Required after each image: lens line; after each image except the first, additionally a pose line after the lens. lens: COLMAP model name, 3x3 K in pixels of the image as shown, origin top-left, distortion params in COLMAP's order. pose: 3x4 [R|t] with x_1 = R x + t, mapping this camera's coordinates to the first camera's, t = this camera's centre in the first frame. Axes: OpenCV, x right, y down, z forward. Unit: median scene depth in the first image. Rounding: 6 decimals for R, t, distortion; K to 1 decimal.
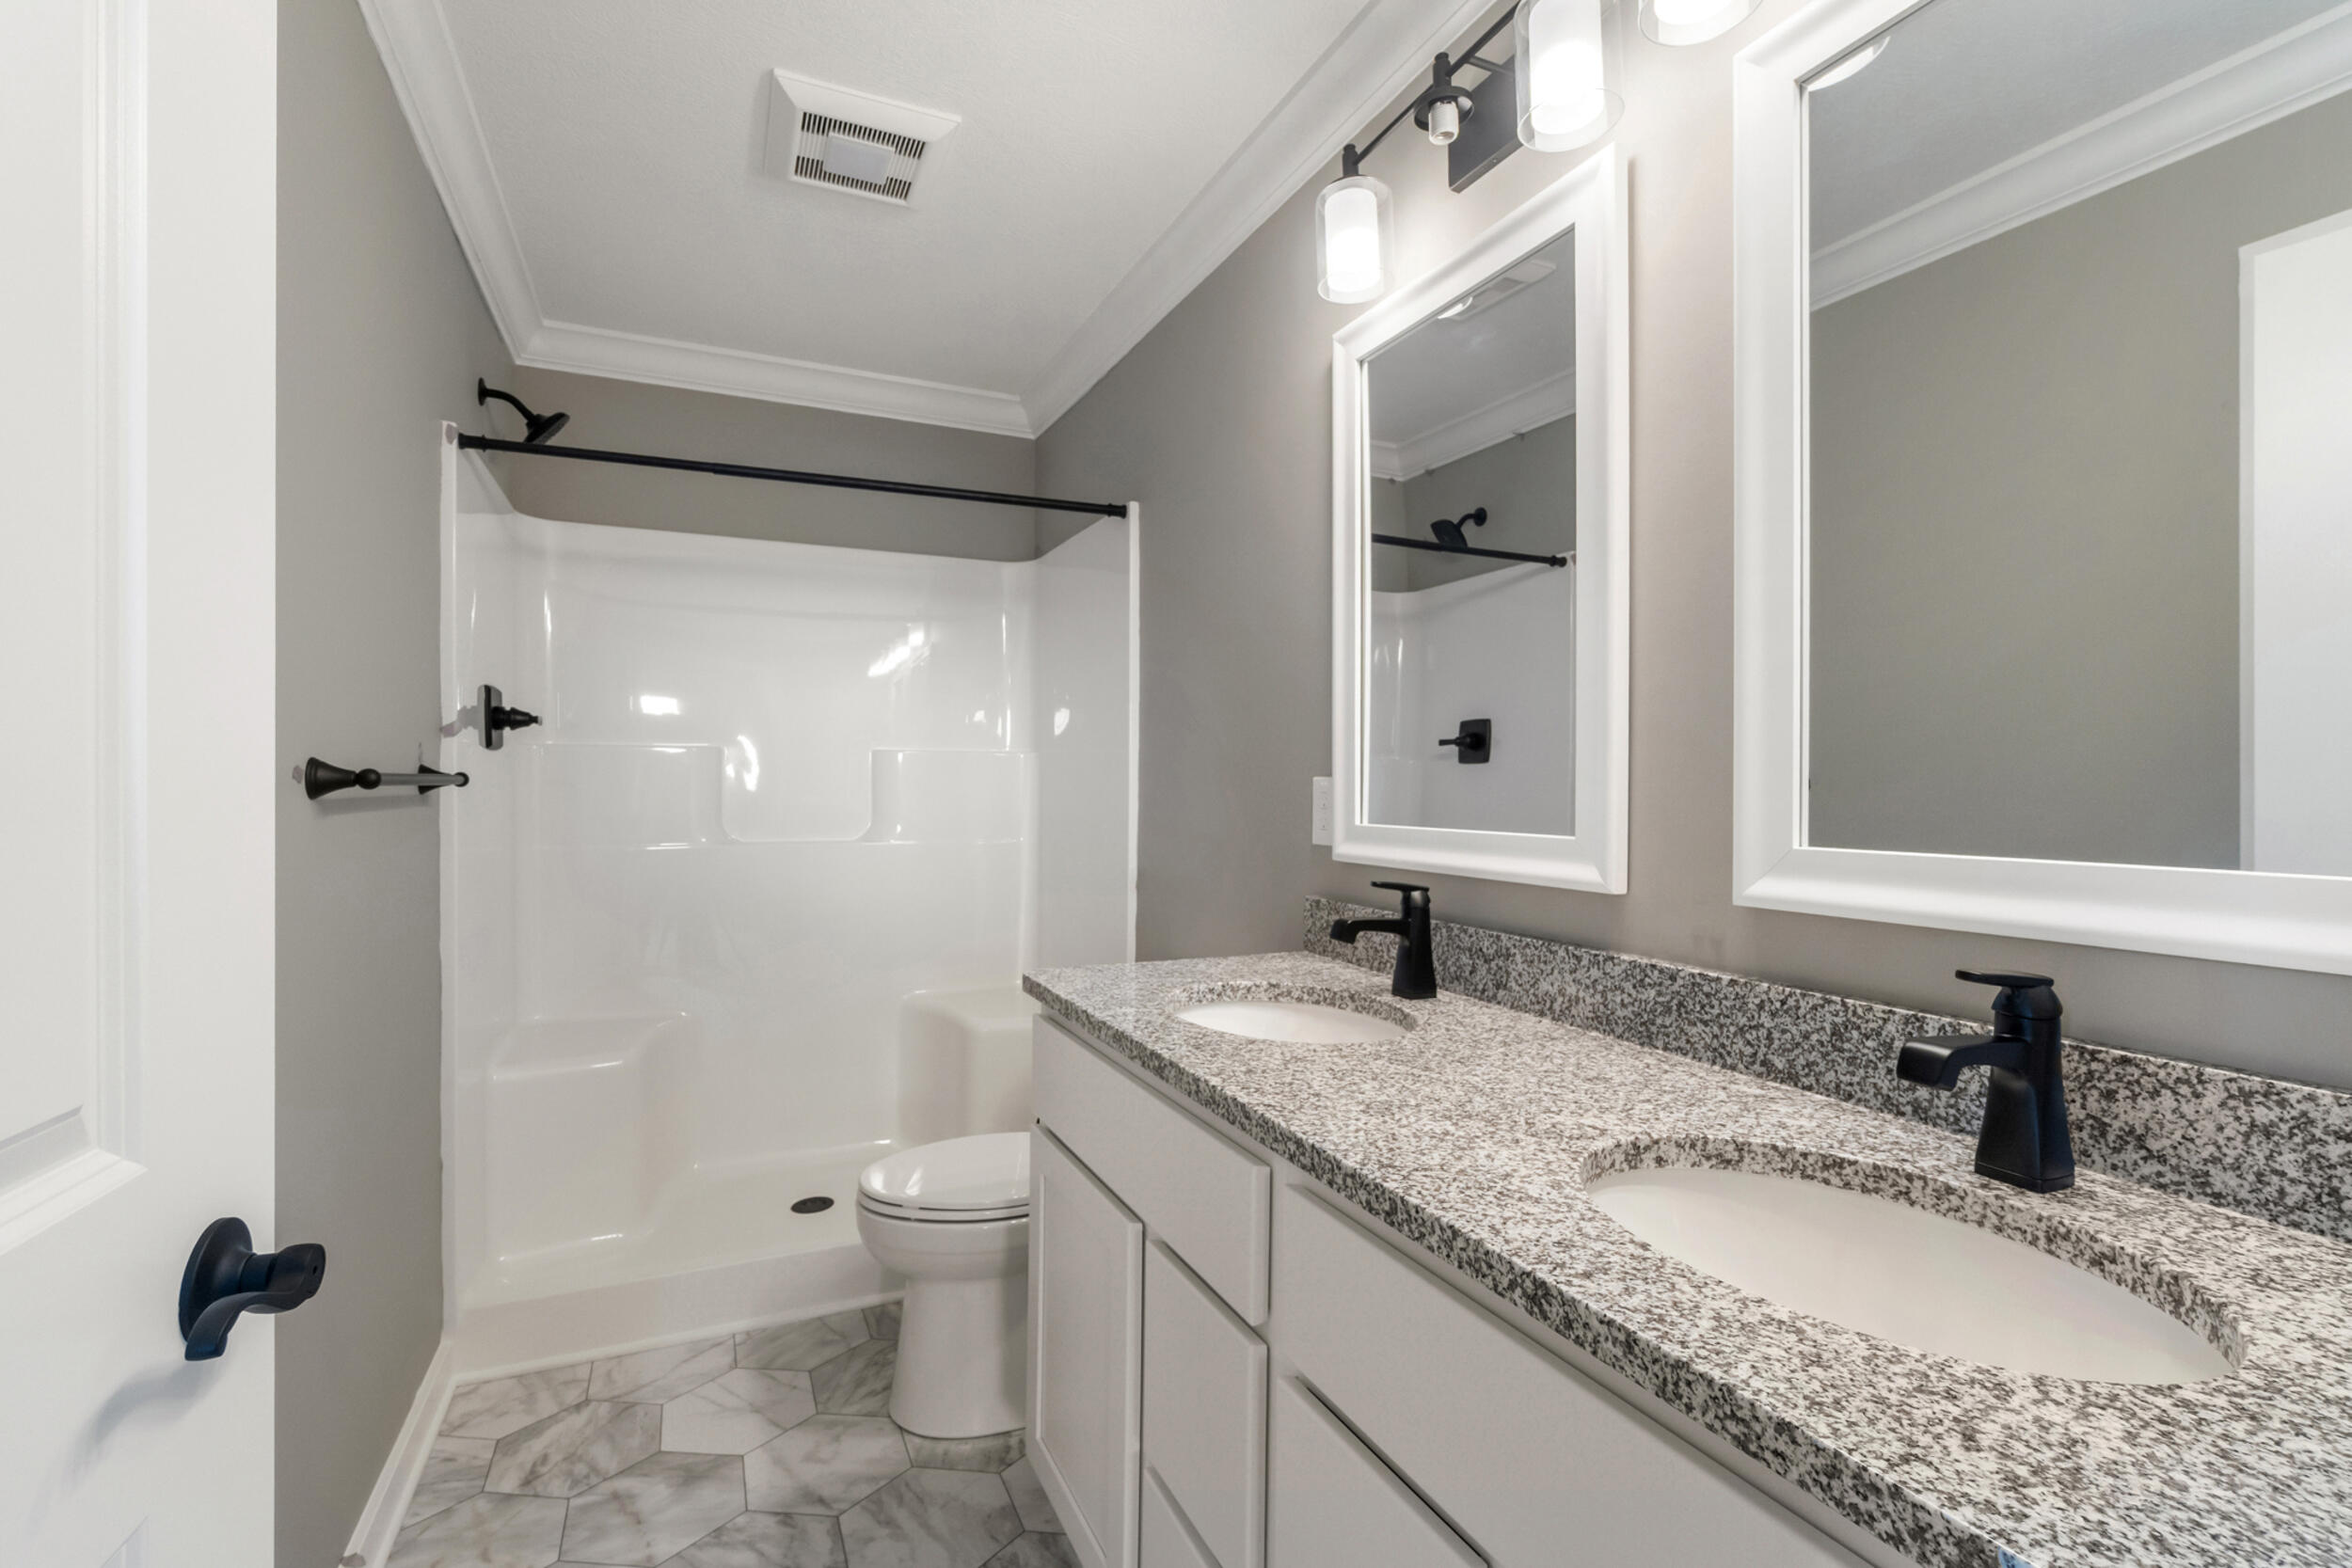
lens RADIAL K [[1024.2, 0, 1165.2], [0, 1024.2, 783.2], [0, 0, 1]] dist [-0.000463, 0.000512]
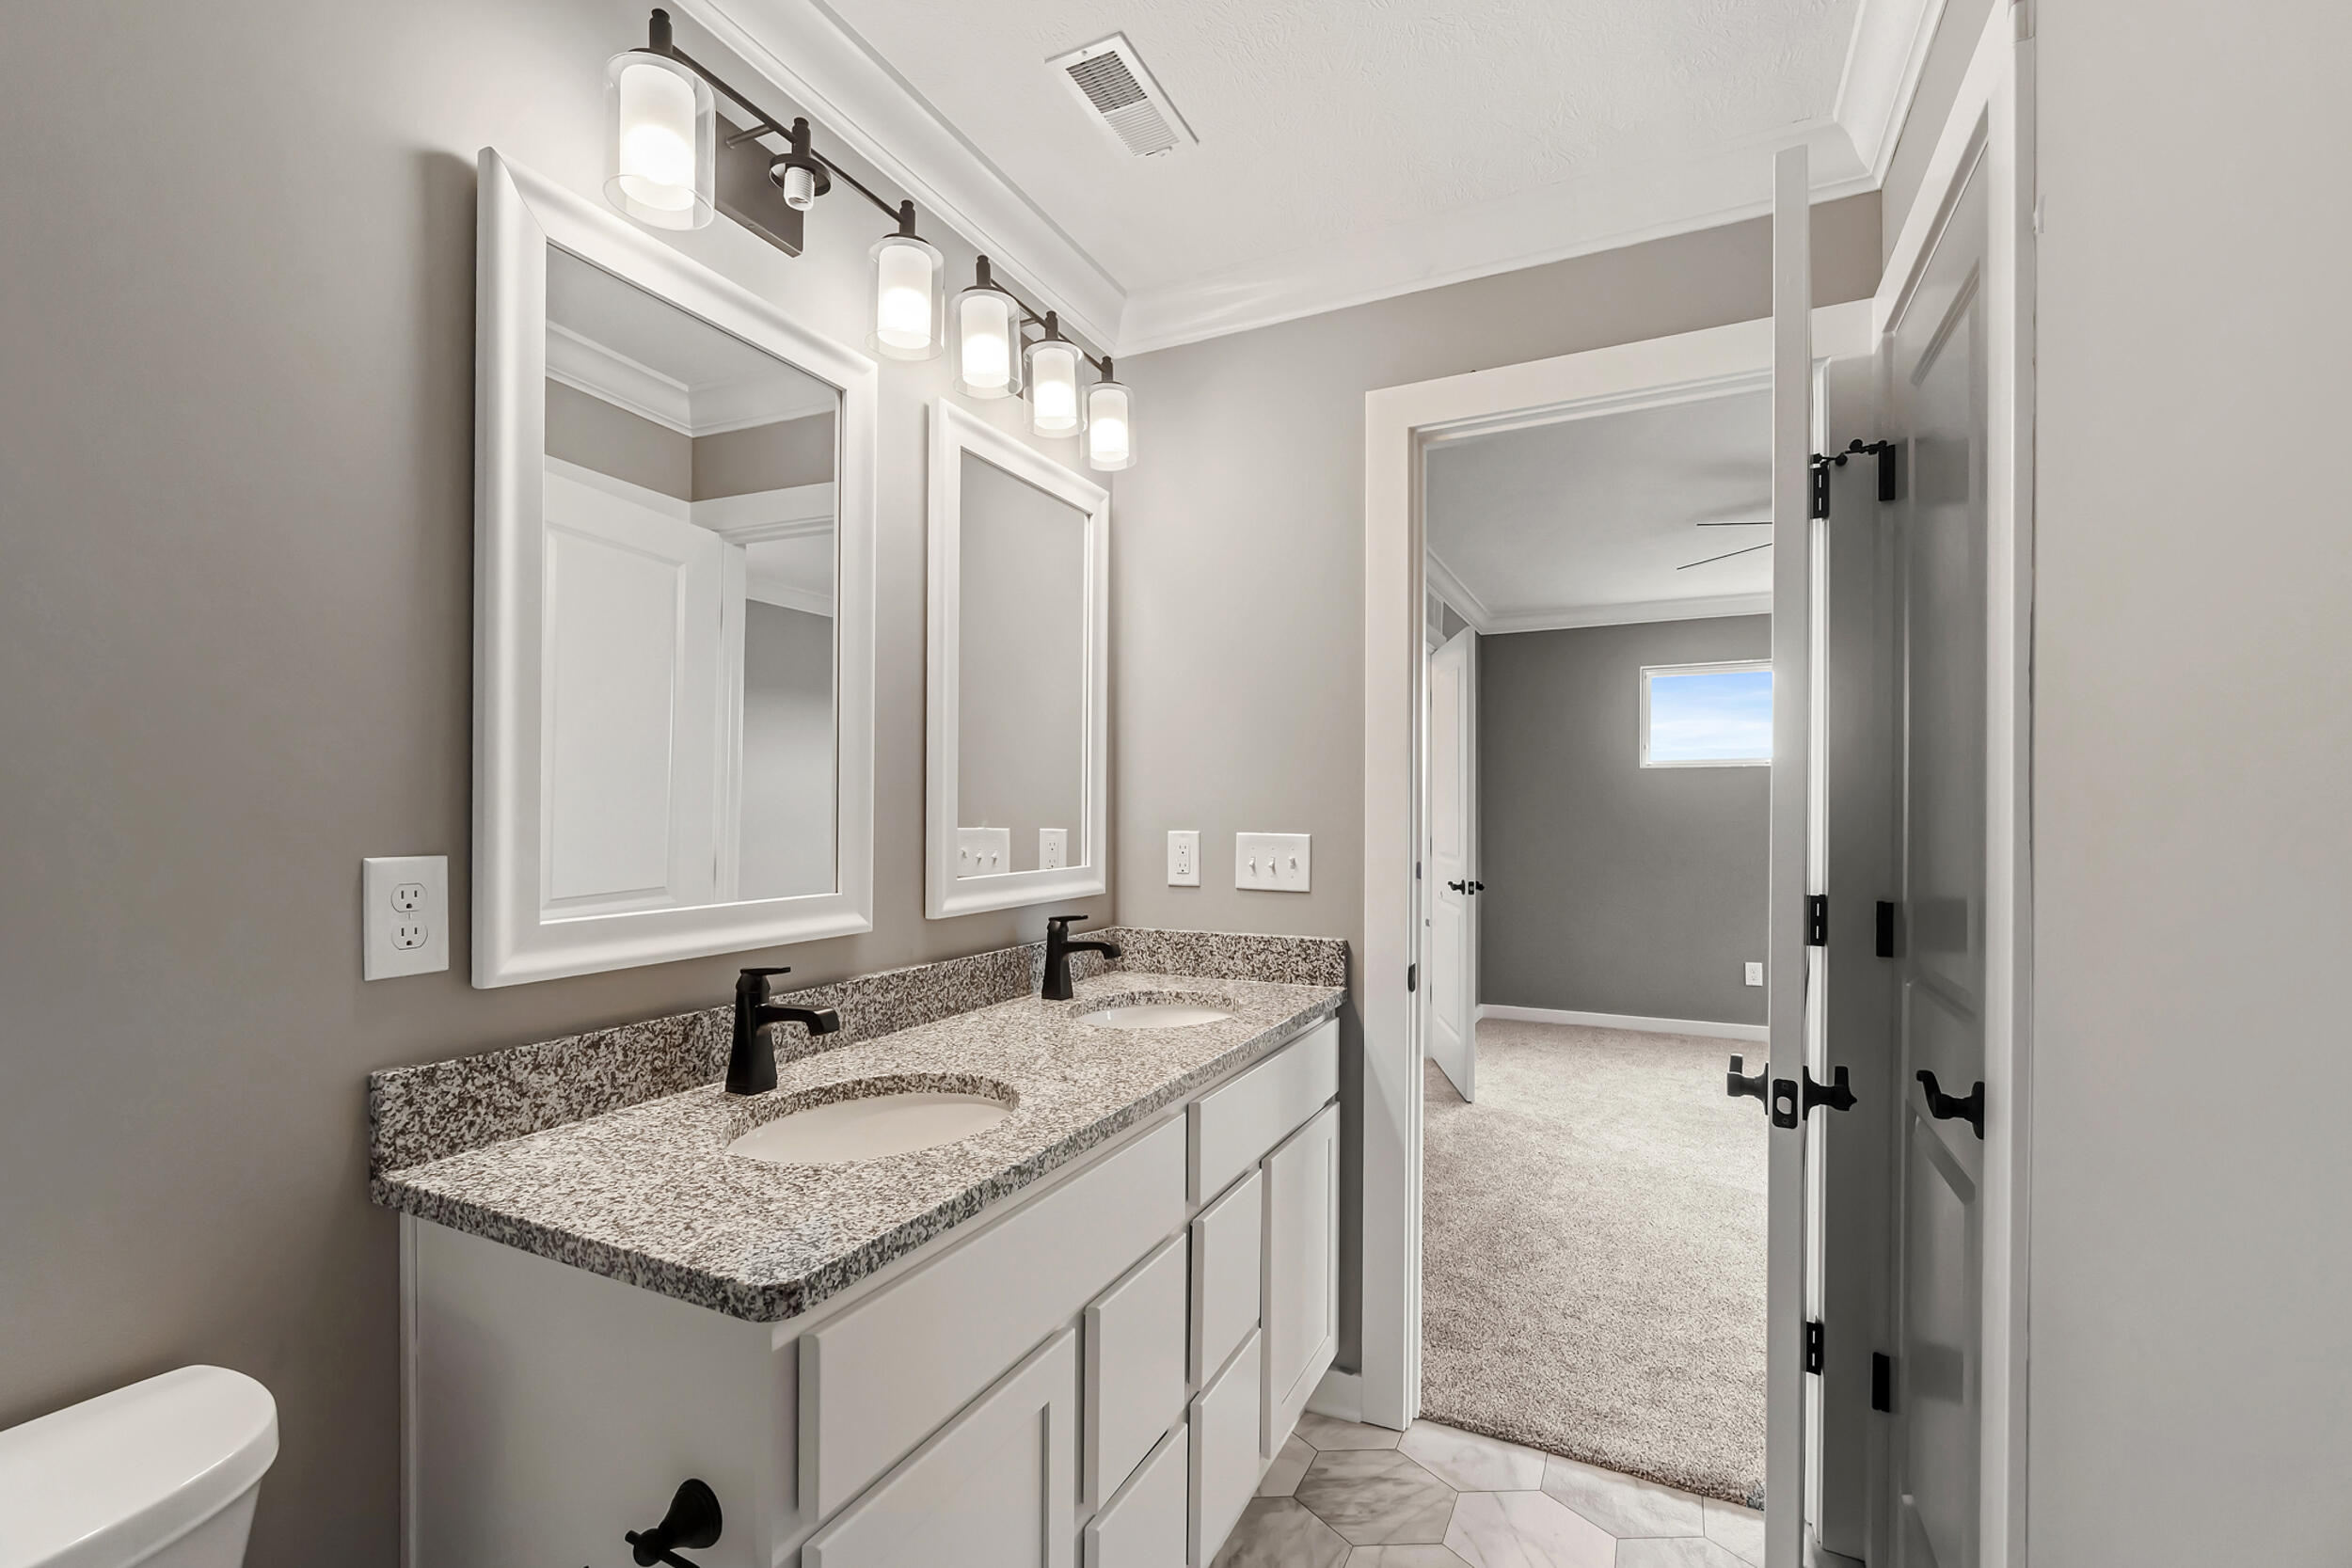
lens RADIAL K [[1024.2, 0, 1177.2], [0, 1024.2, 806.8], [0, 0, 1]] dist [-0.000463, 0.000512]
pose [[-0.636215, 0.000727, 0.771511, -0.844092], [-0.003493, 0.999987, -0.003822, -0.045849], [-0.771504, -0.005126, -0.636204, 1.589936]]
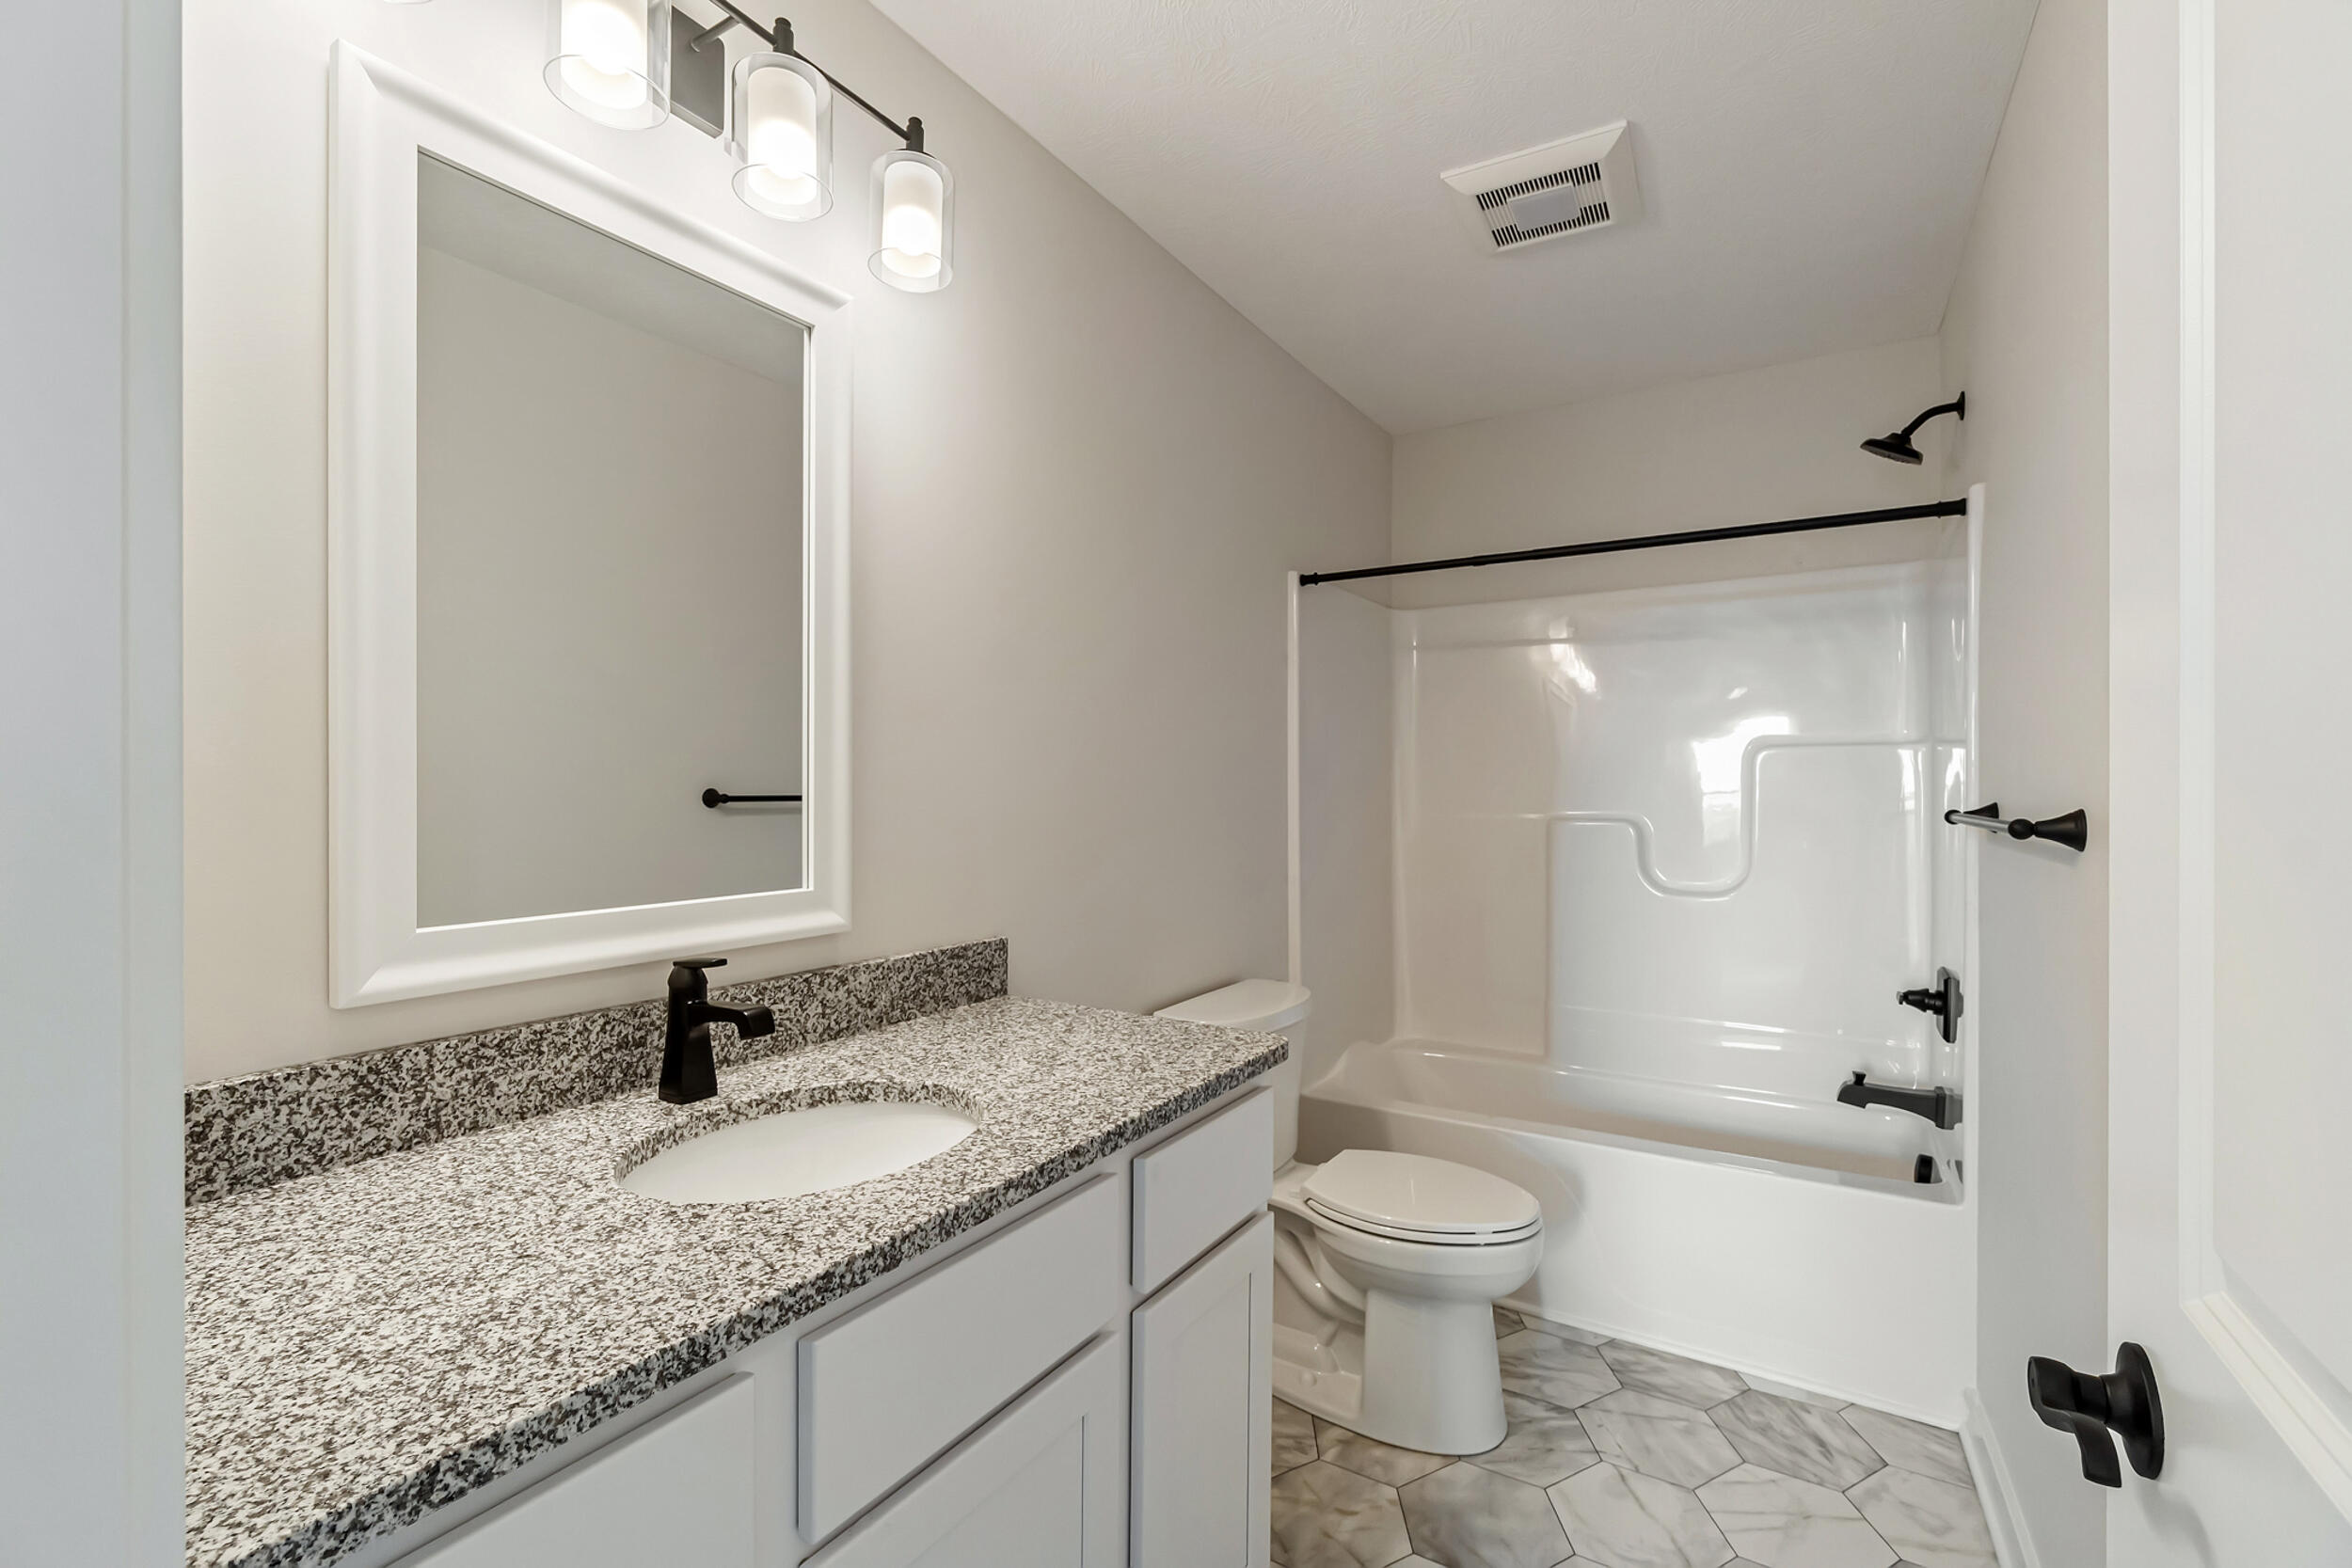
lens RADIAL K [[1024.2, 0, 1169.1], [0, 1024.2, 788.7], [0, 0, 1]] dist [-0.000463, 0.000512]
pose [[-0.558105, -0.008751, 0.829724, -0.722686], [-0.006061, 0.999961, 0.006470, -0.047323], [-0.829748, -0.001418, -0.558136, 1.312013]]
